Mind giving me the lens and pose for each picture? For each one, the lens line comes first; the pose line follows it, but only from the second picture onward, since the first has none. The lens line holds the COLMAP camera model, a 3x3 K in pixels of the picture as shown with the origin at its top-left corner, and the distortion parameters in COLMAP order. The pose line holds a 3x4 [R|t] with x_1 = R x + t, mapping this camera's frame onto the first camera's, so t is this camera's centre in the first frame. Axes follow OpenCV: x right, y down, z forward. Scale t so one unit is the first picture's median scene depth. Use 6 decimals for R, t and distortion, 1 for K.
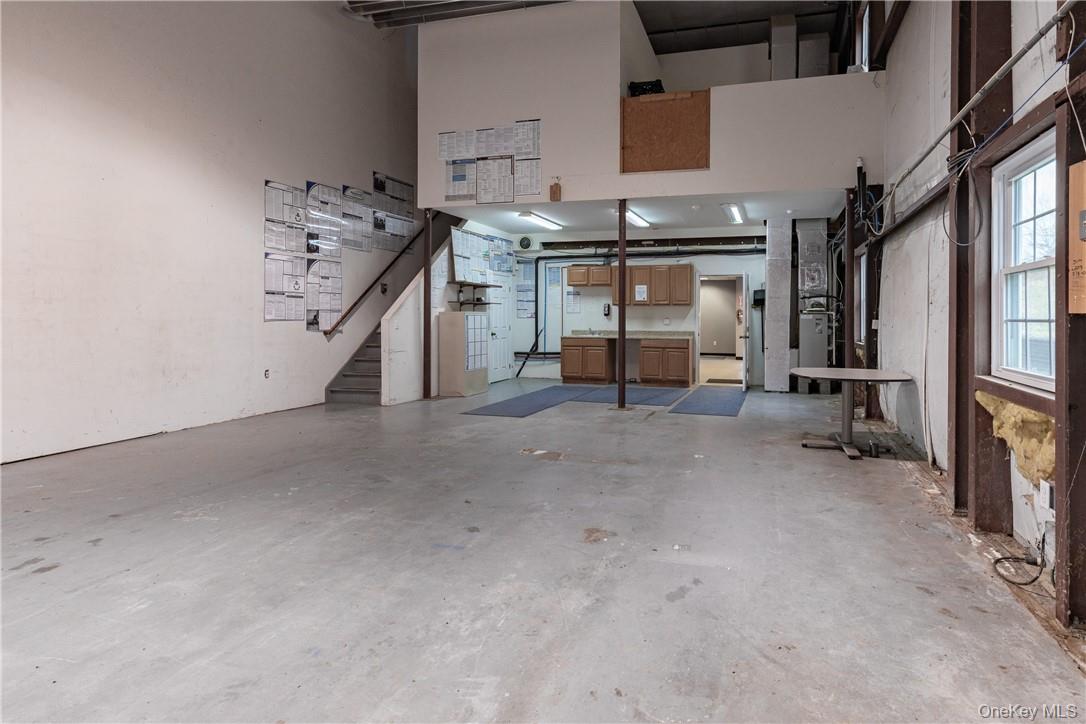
lens RADIAL K [[517.3, 0, 654.0], [0, 517.3, 310.9], [0, 0, 1]] dist [-0.000999, -0.000424]
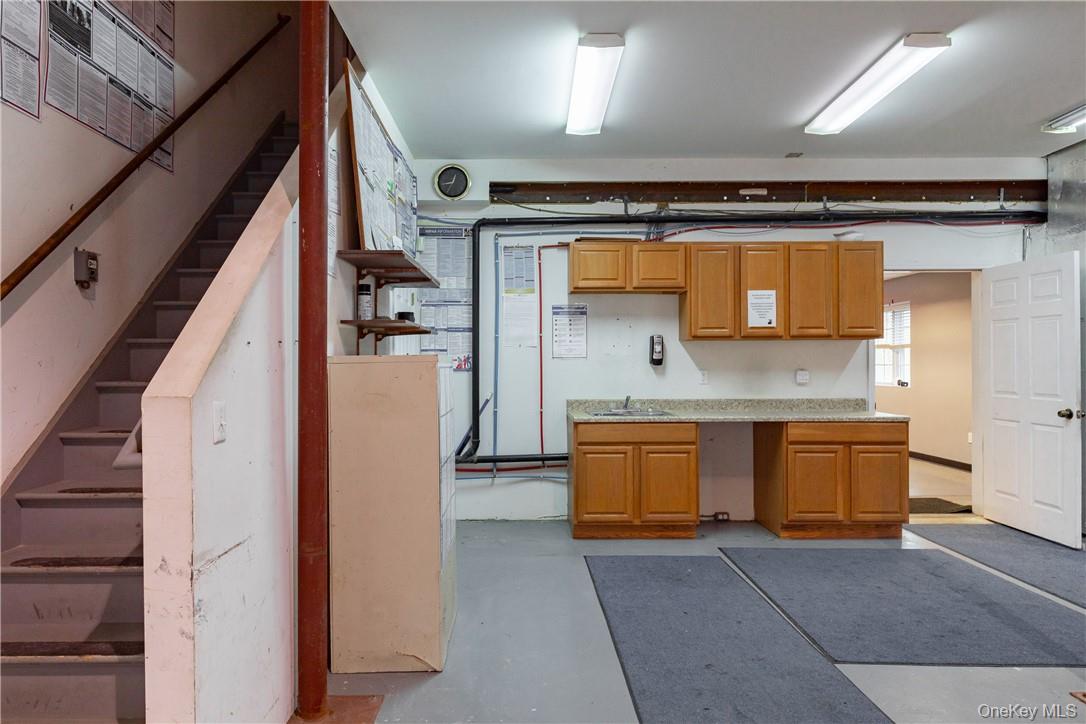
lens RADIAL K [[661.0, 0, 536.8], [0, 661.0, 357.9], [0, 0, 1]] dist [-0.005927, -0.001756]
pose [[0.977032, -0.005134, 0.213030, -0.339383], [0.004427, 0.999983, 0.003799, 0.001782], [-0.213046, -0.002769, 0.977038, 0.569409]]
